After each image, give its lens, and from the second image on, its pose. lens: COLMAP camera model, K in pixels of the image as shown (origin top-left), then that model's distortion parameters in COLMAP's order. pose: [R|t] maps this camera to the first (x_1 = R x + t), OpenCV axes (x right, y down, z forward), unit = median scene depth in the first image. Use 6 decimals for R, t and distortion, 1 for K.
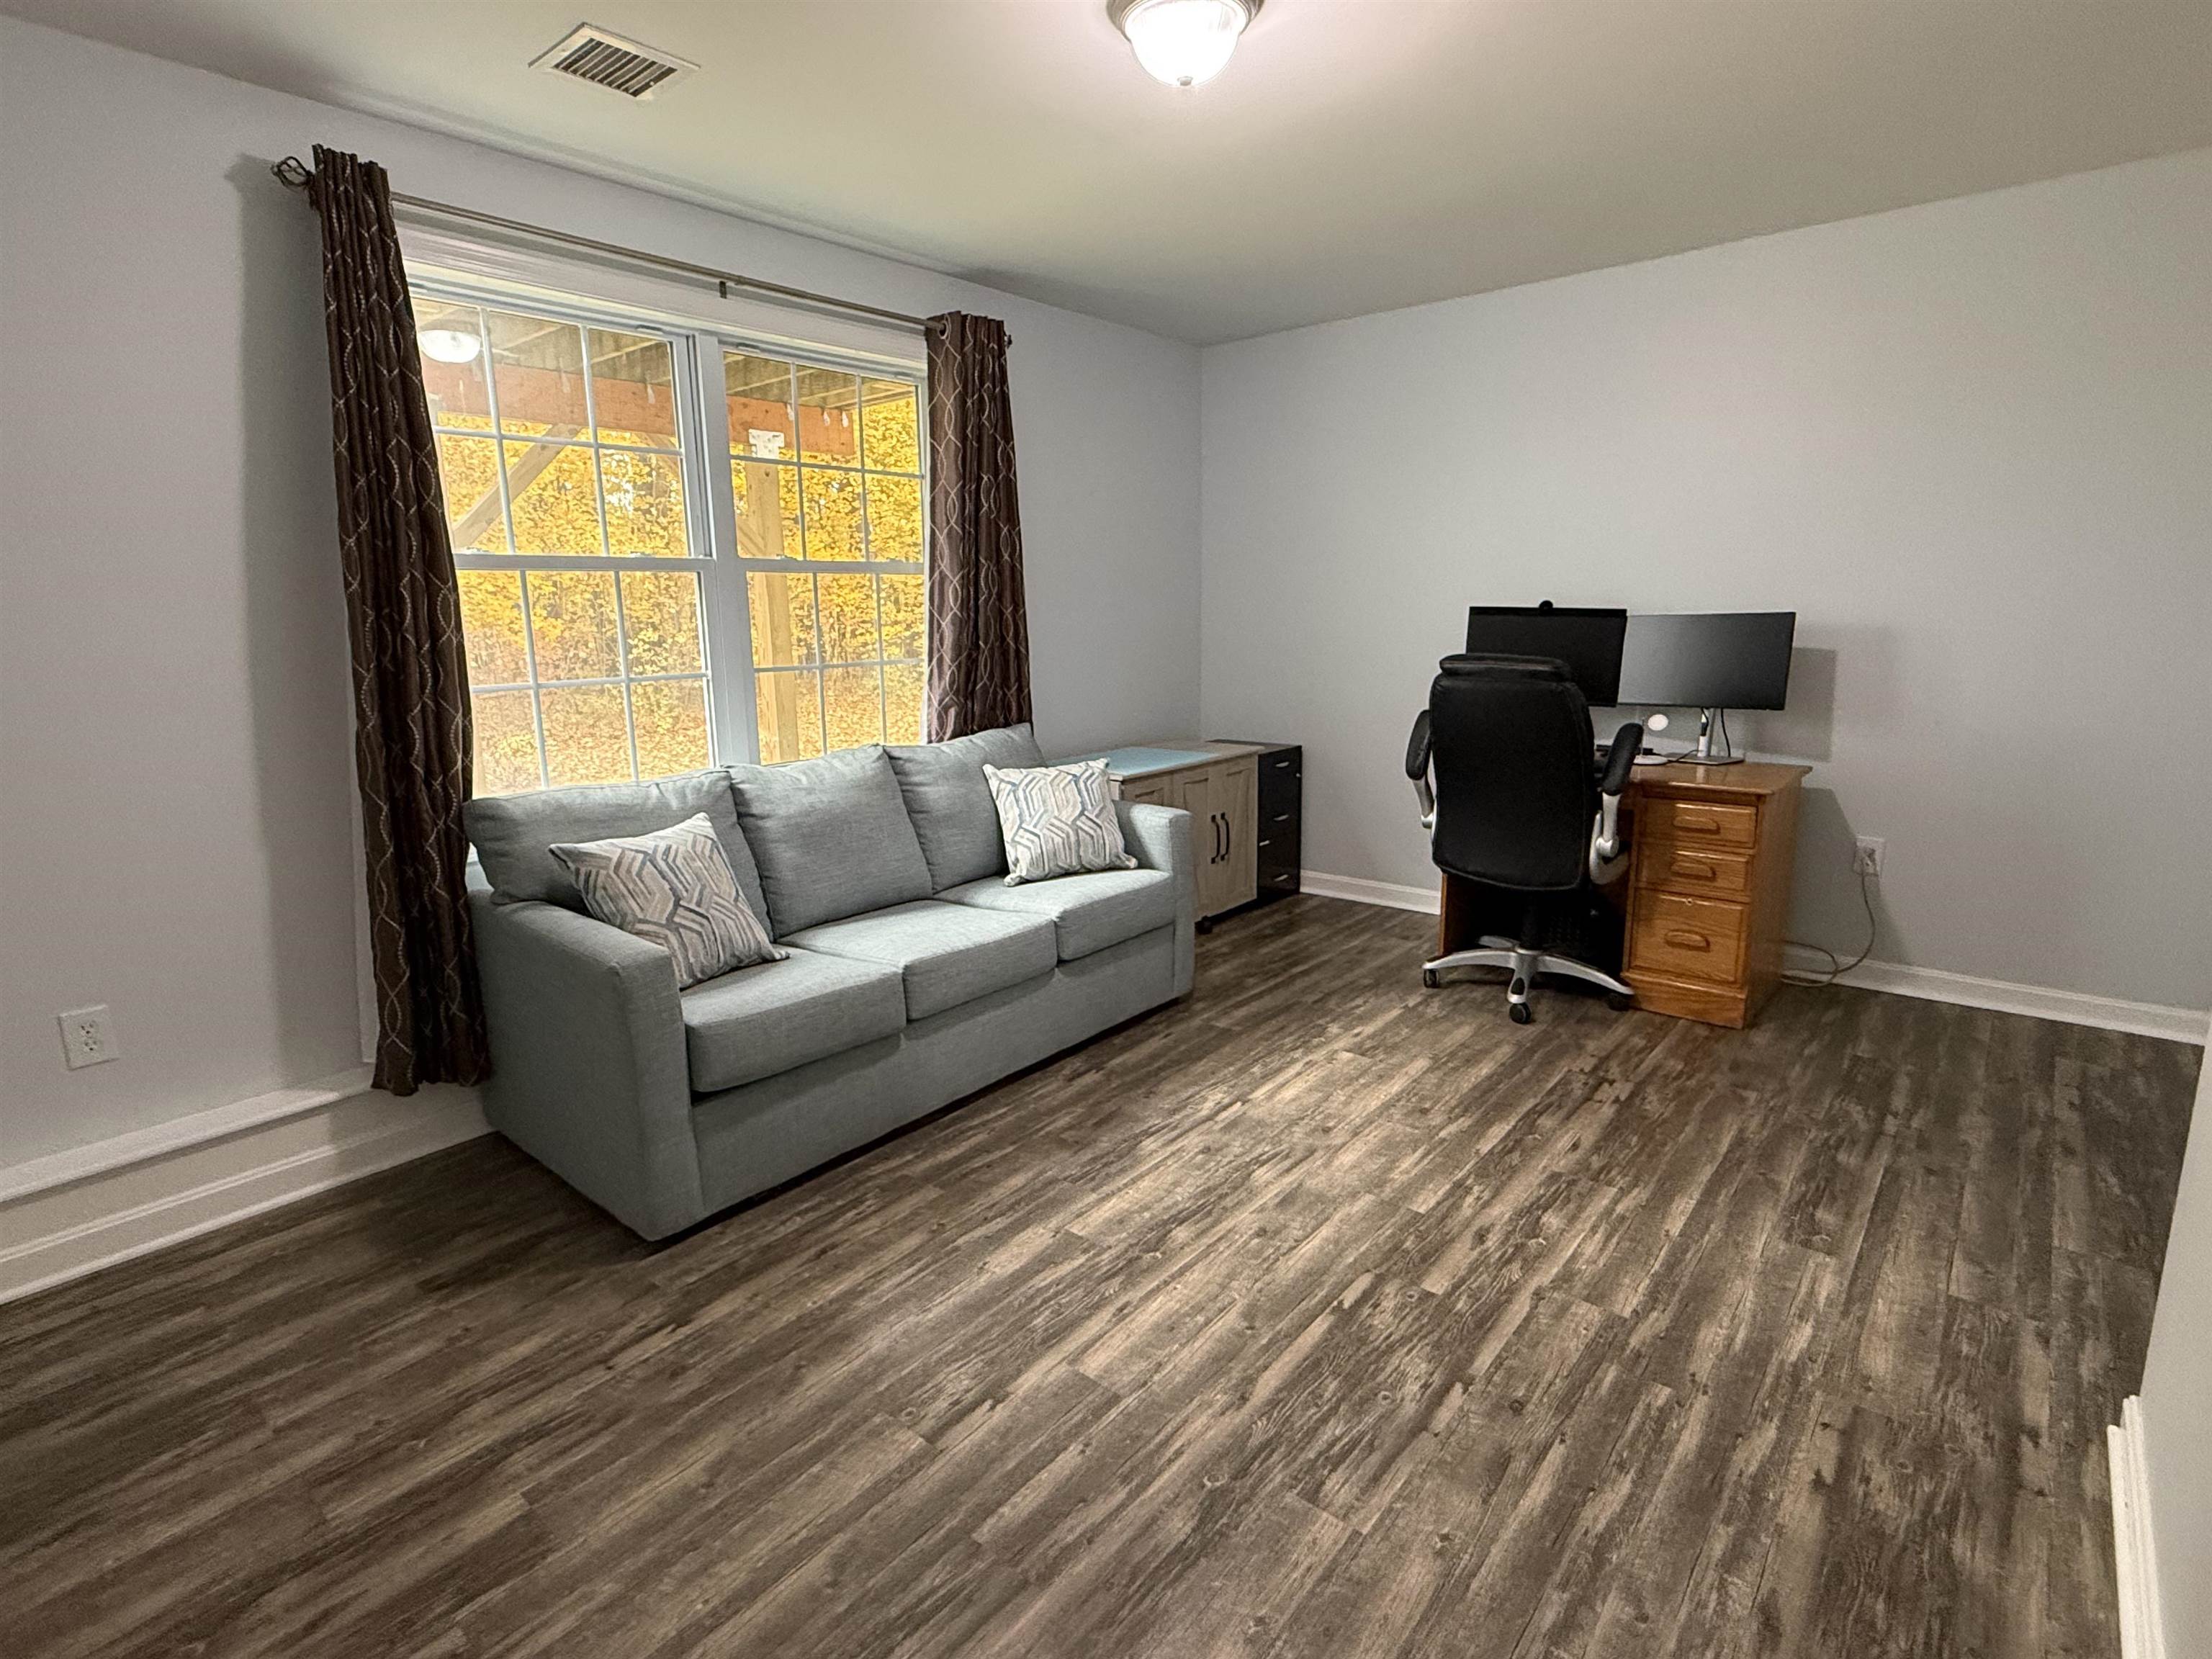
lens RADIAL K [[1123.6, 0, 1099.8], [0, 1123.6, 826.8], [0, 0, 1]] dist [0.000046, -0.001003]
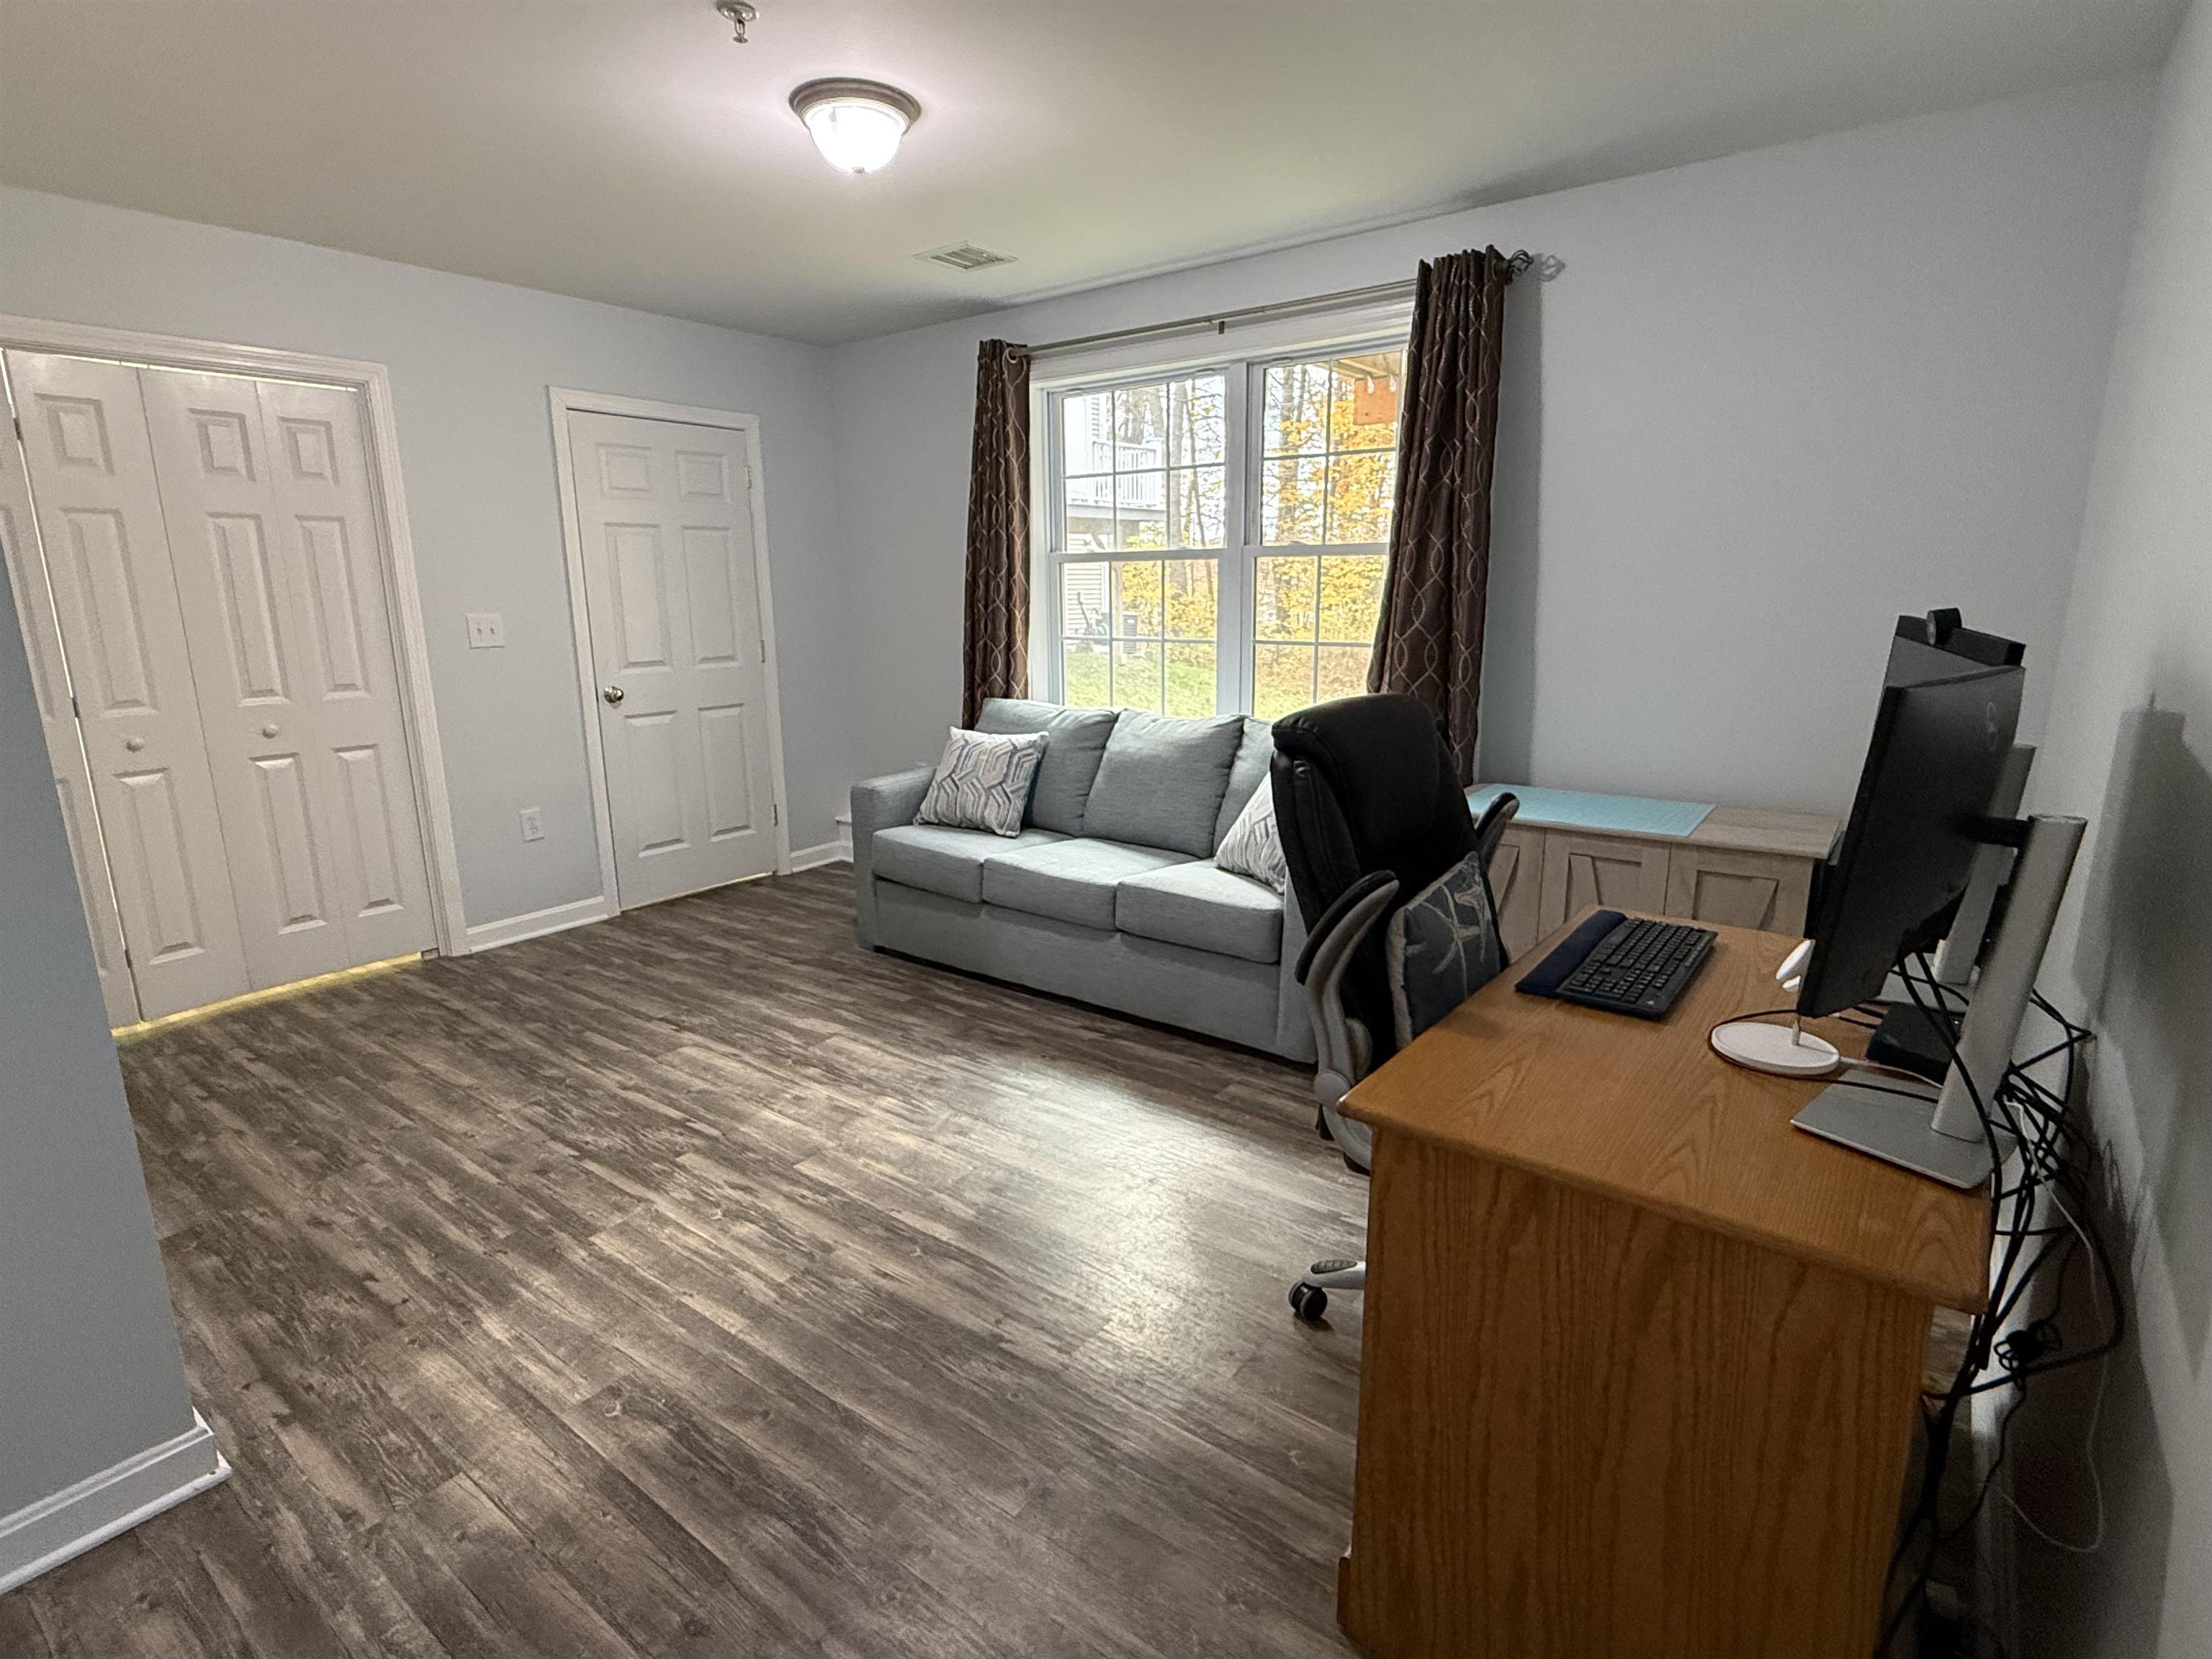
lens RADIAL K [[1123.6, 0, 1099.8], [0, 1123.6, 826.8], [0, 0, 1]] dist [0.000046, -0.001003]
pose [[0.033684, 0.228729, -0.972907, 1.445914], [-0.183876, 0.958261, 0.218920, -0.298993], [0.982372, 0.171520, 0.074335, 1.300549]]
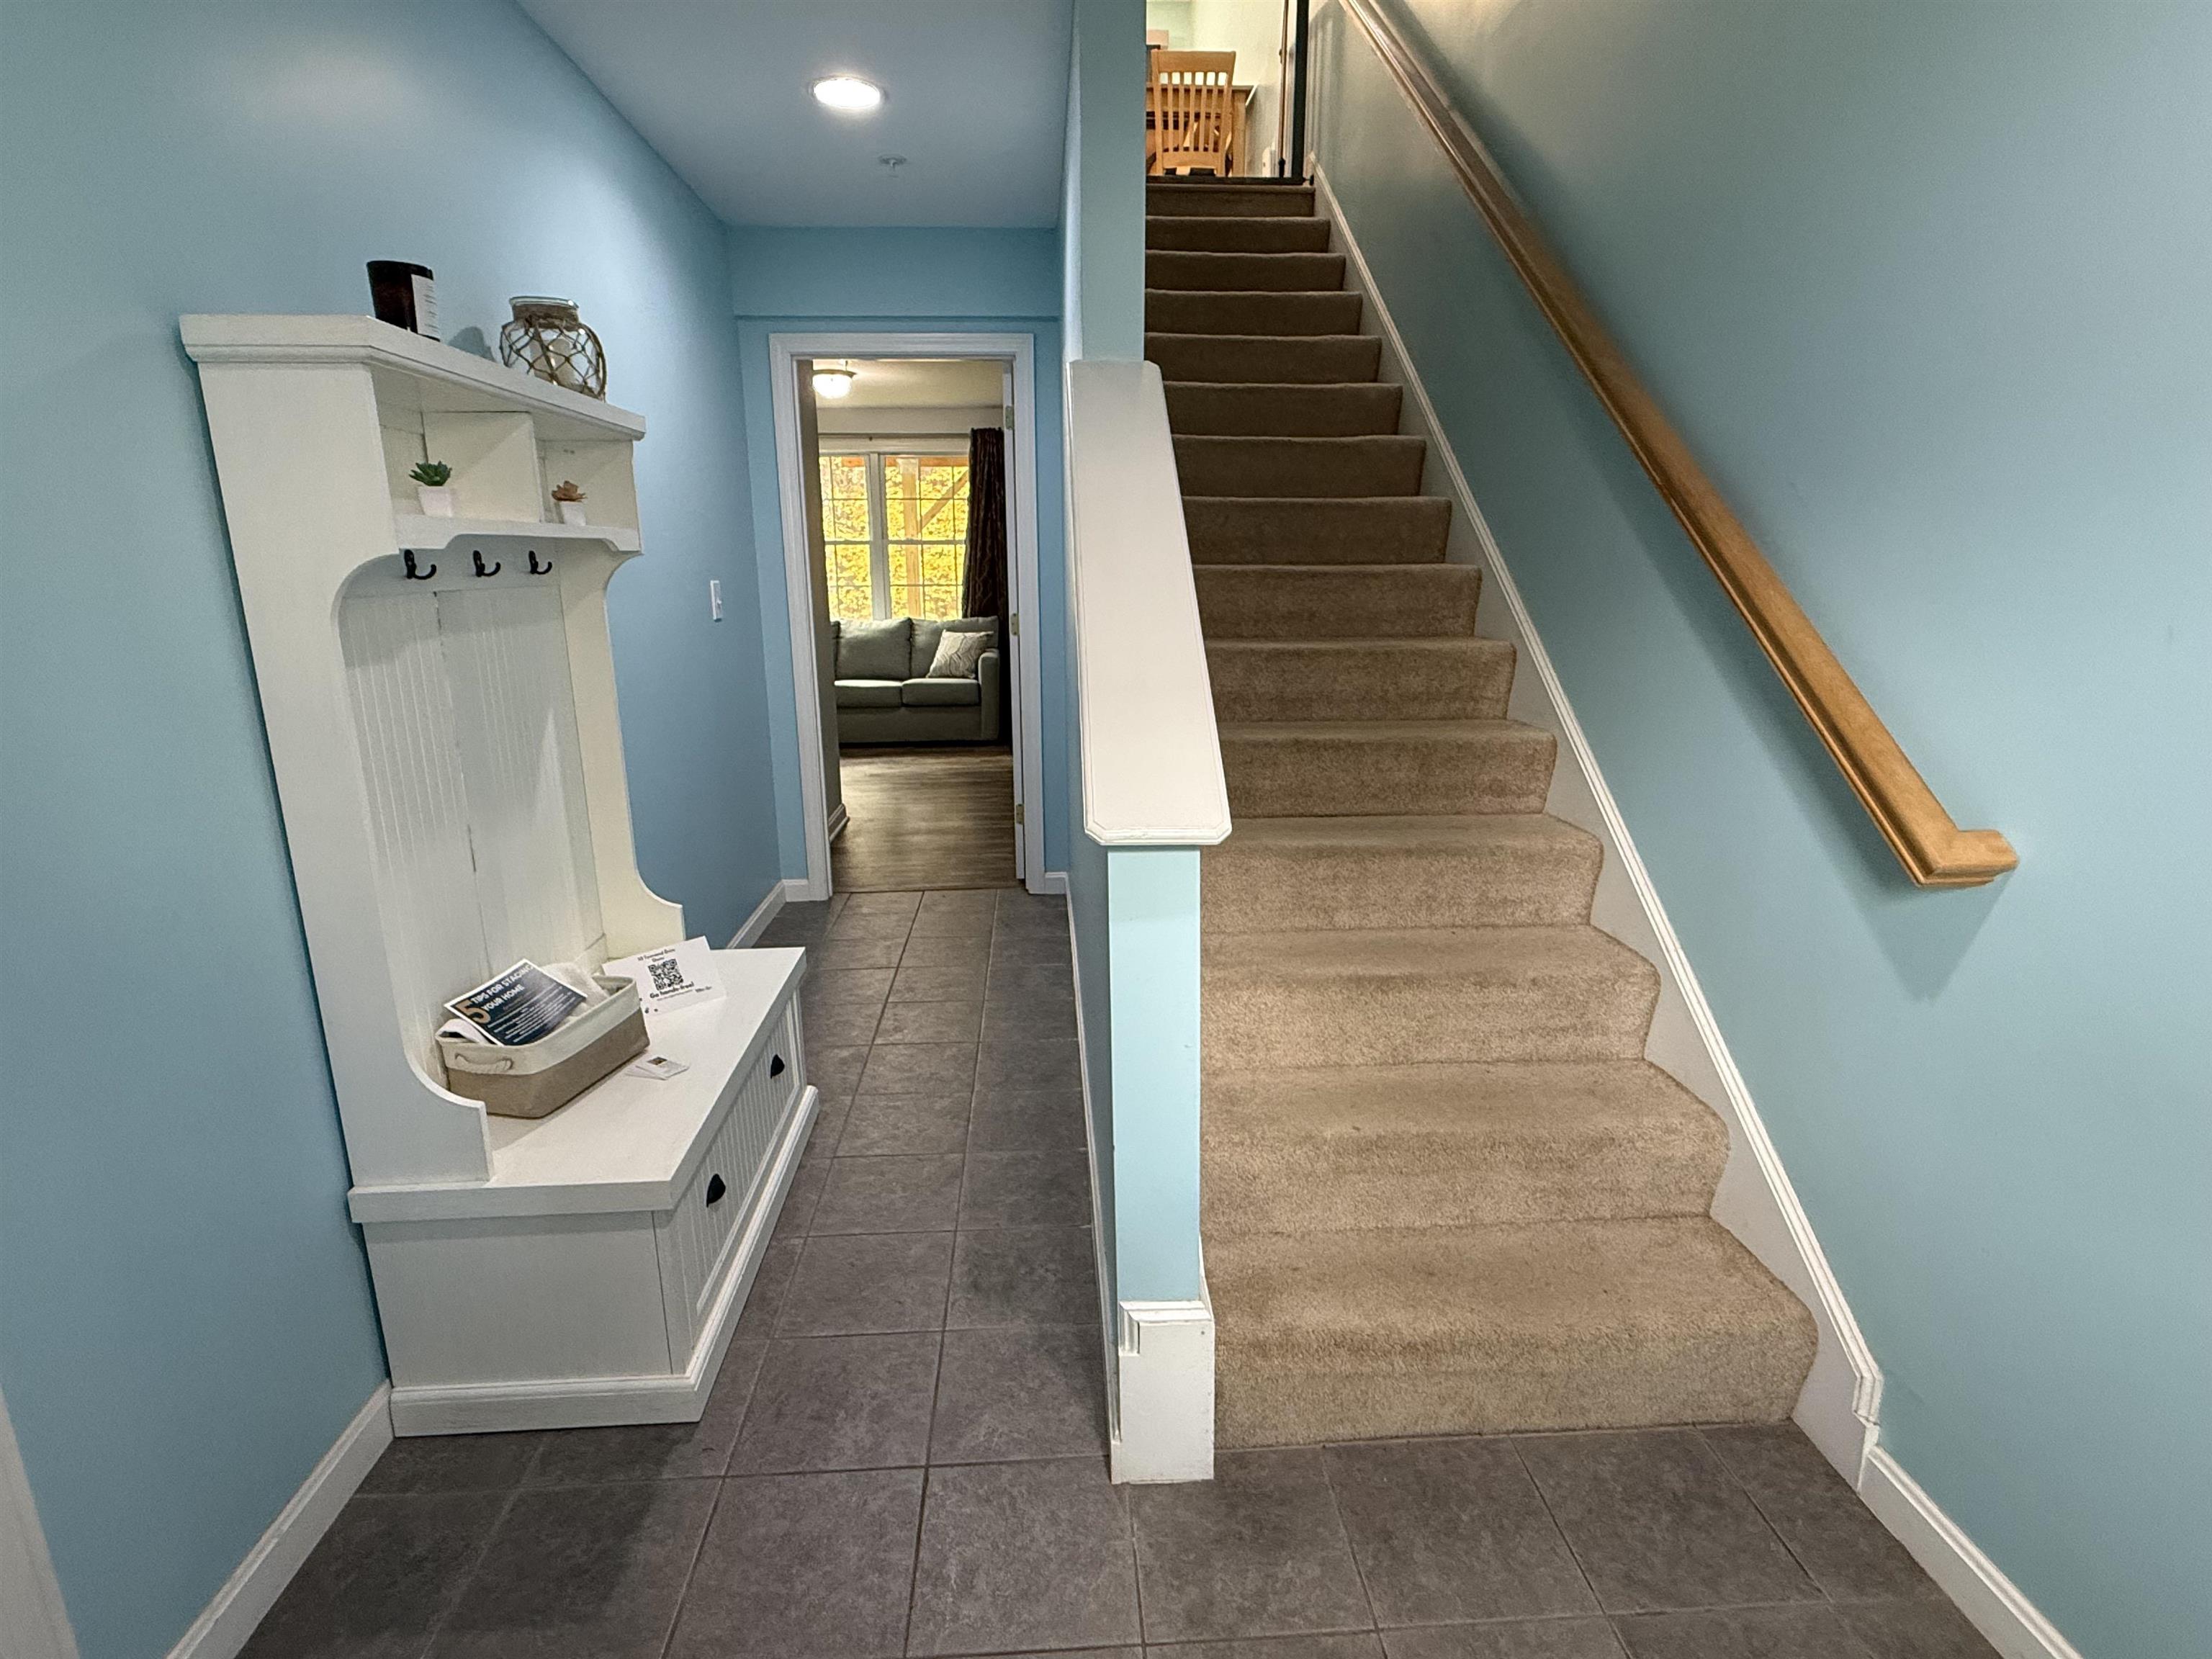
lens RADIAL K [[1123.6, 0, 1099.8], [0, 1123.6, 826.8], [0, 0, 1]] dist [0.000046, -0.001003]
pose [[0.683372, 0.177043, -0.708278, 3.041418], [-0.141481, 0.983875, 0.109425, 0.080264], [0.716230, 0.025430, 0.697401, -0.620163]]
